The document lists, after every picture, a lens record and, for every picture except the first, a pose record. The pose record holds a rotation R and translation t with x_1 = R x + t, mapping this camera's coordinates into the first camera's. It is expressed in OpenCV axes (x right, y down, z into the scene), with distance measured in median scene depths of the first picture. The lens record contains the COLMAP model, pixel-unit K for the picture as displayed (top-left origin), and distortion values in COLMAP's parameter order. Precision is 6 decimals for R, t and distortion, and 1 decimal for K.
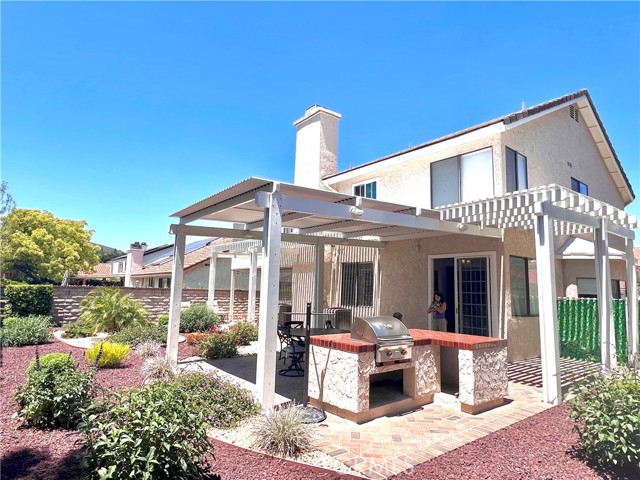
lens RADIAL K [[377.9, 0, 320.0], [0, 377.9, 240.0], [0, 0, 1]] dist [-0.000597, 0.000034]
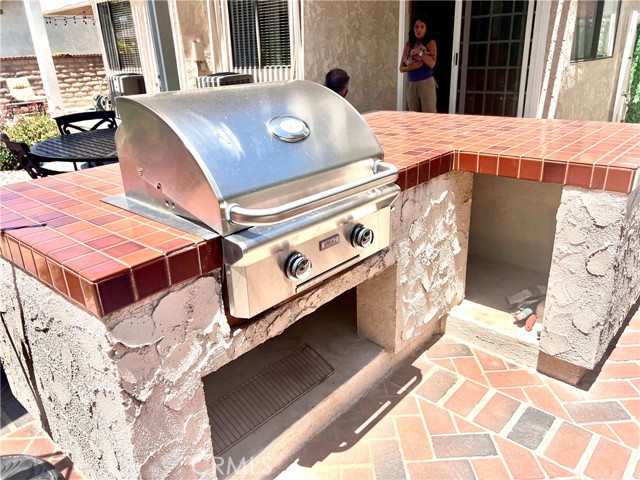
lens RADIAL K [[491.8, 0, 320.0], [0, 491.8, 240.0], [0, 0, 1]] dist [0.022576, 0.000698]
pose [[0.984305, -0.120380, 0.129047, 0.142174], [0.043607, 0.874465, 0.483125, 0.137040], [-0.171005, -0.469915, 0.865989, 0.666651]]
